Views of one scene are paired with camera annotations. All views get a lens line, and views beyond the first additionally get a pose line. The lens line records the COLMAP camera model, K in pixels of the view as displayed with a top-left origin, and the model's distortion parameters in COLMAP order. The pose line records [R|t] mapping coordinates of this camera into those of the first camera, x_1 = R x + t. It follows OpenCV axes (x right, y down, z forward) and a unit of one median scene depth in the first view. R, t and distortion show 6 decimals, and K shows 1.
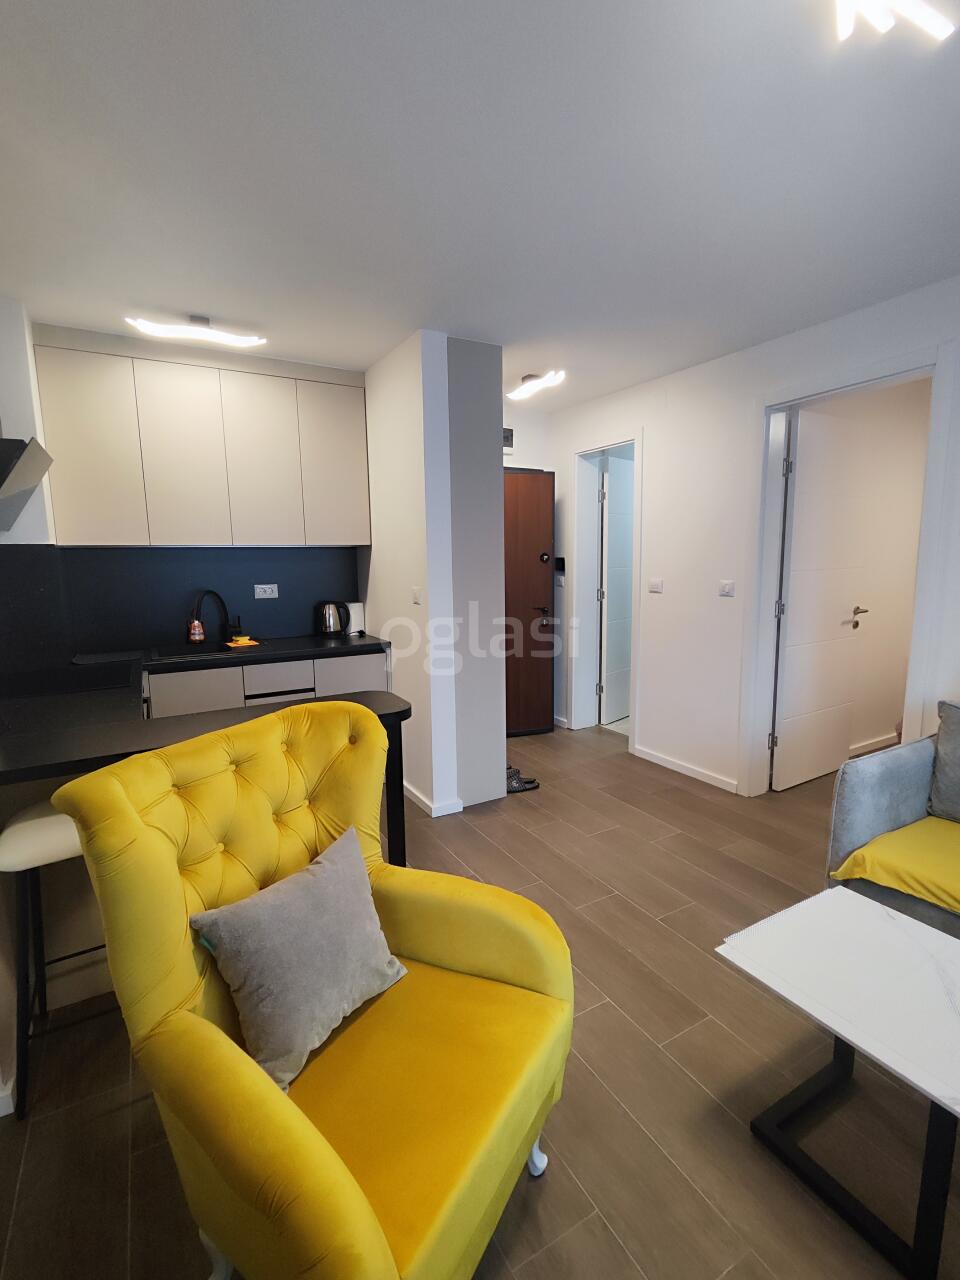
lens RADIAL K [[590.5, 0, 477.3], [0, 590.5, 643.6], [0, 0, 1]] dist [0.010176, -0.003424]
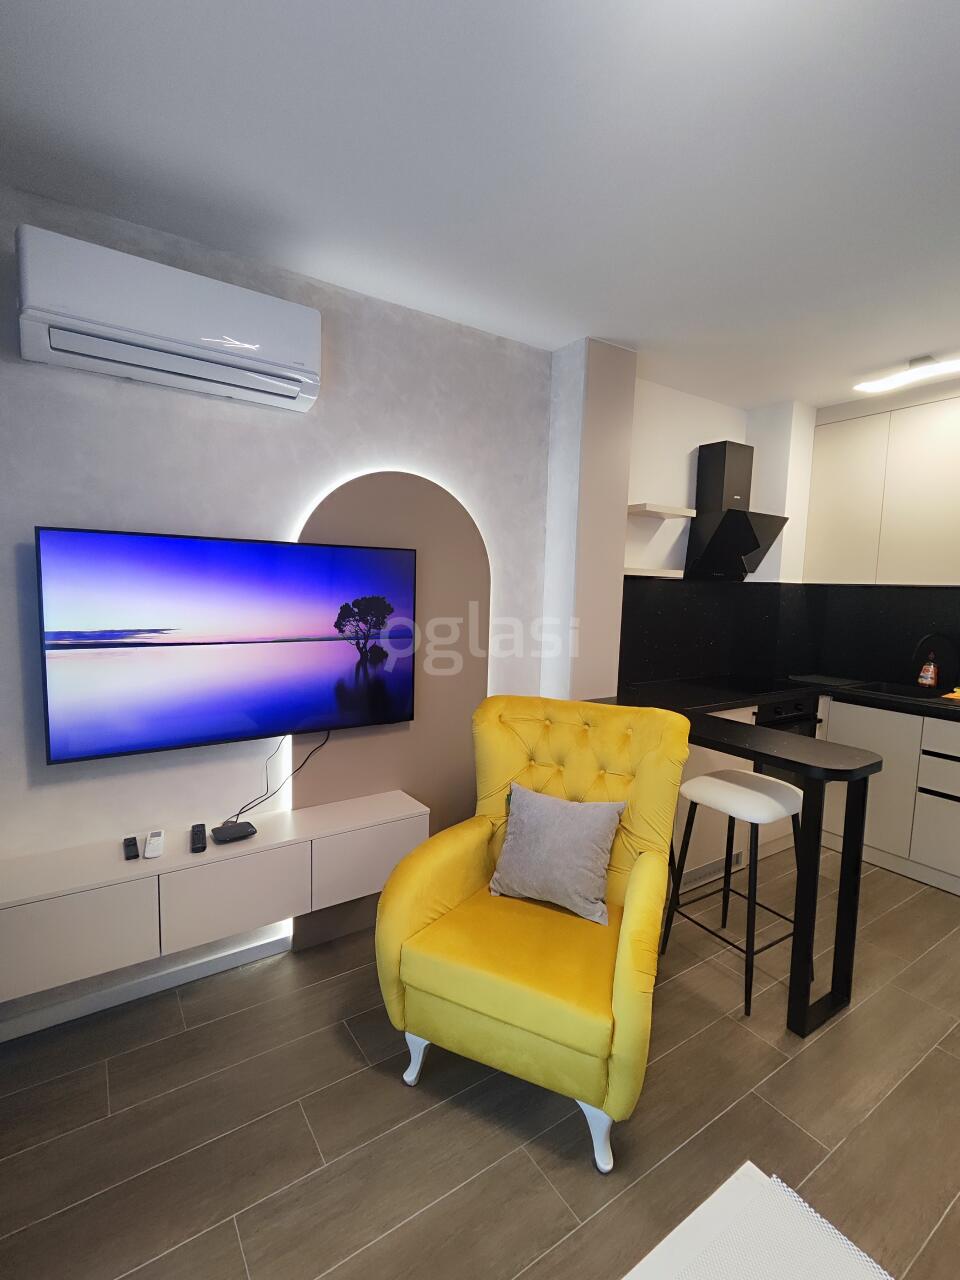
lens RADIAL K [[590.5, 0, 482.2], [0, 590.5, 643.5], [0, 0, 1]] dist [0.010176, -0.003424]
pose [[0.069261, 0.113660, -0.991103, 0.427812], [-0.171774, 0.980009, 0.100383, -0.044909], [0.982699, 0.163293, 0.087401, 0.221769]]
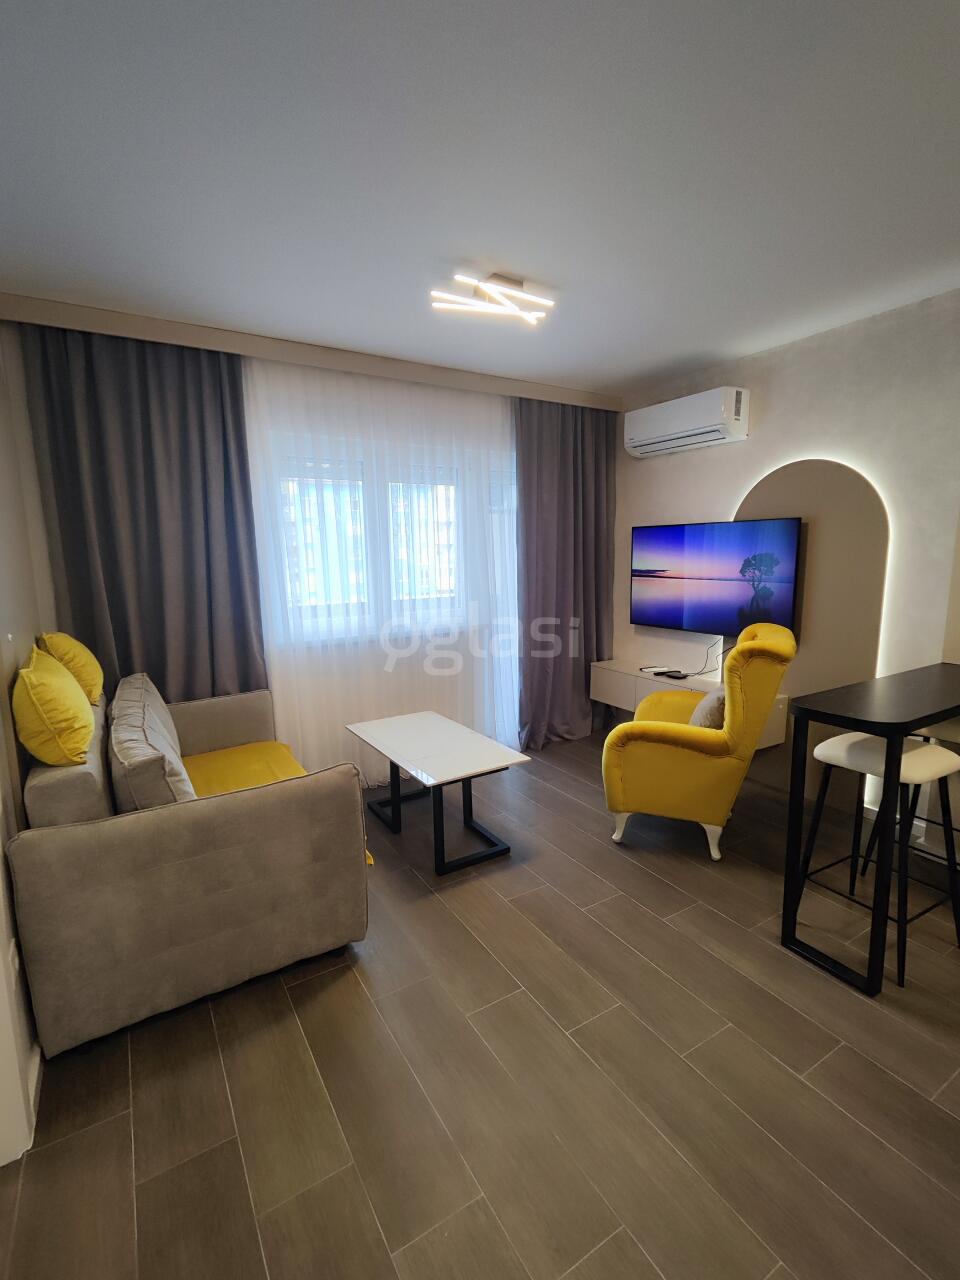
lens RADIAL K [[590.5, 0, 482.8], [0, 590.5, 640.9], [0, 0, 1]] dist [0.010176, -0.003424]
pose [[-0.998926, 0.036158, -0.028965, 0.254415], [0.025817, 0.953582, 0.300026, -0.180024], [0.038469, 0.298956, -0.953491, 1.134298]]
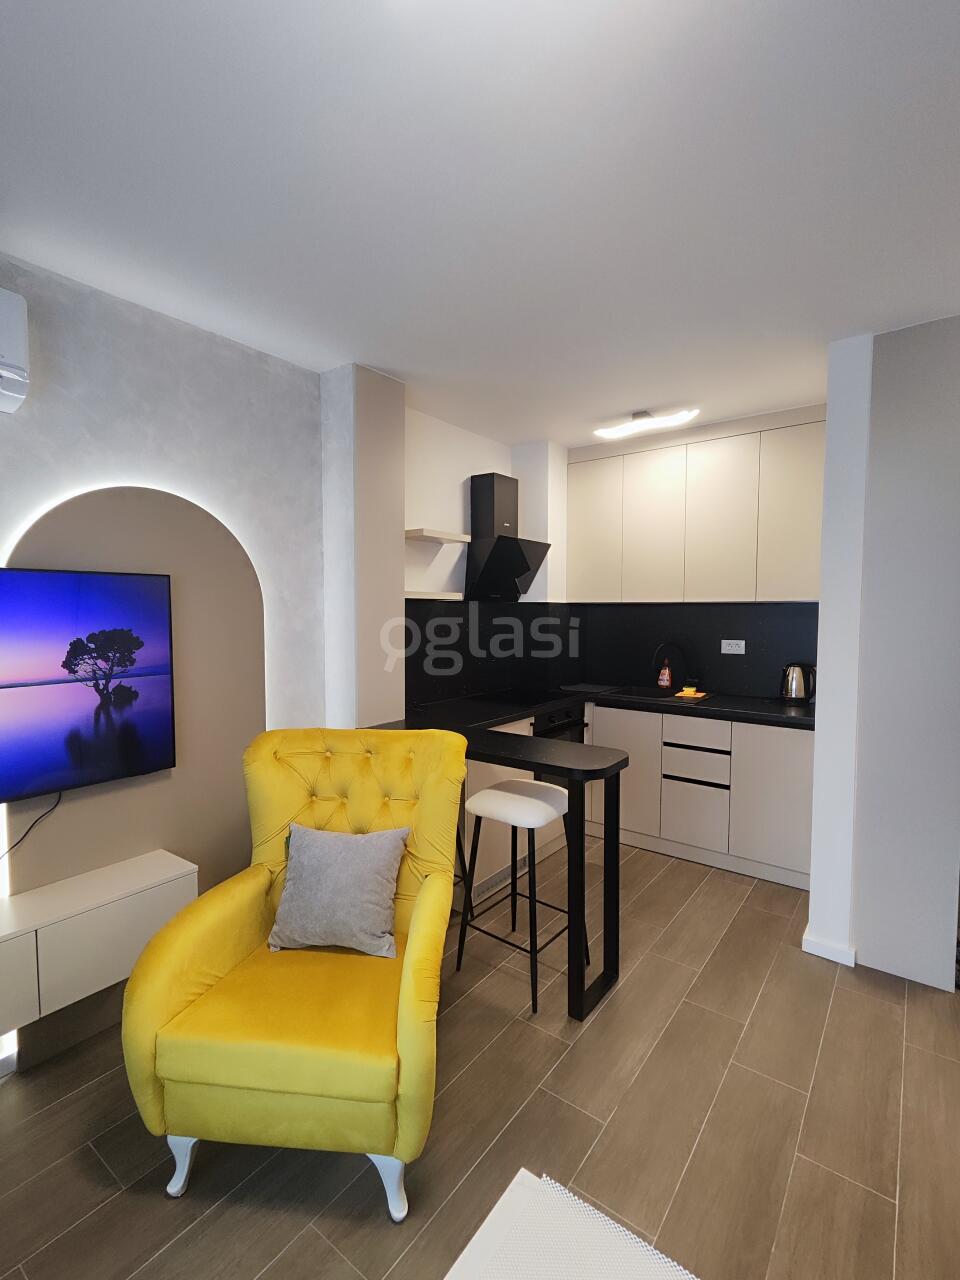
lens RADIAL K [[590.5, 0, 483.6], [0, 590.5, 643.2], [0, 0, 1]] dist [0.010176, -0.003424]
pose [[0.395754, 0.066816, -0.915923, 0.426102], [-0.140056, 0.990074, 0.011710, -0.052775], [0.907614, 0.123646, 0.401184, 0.247005]]
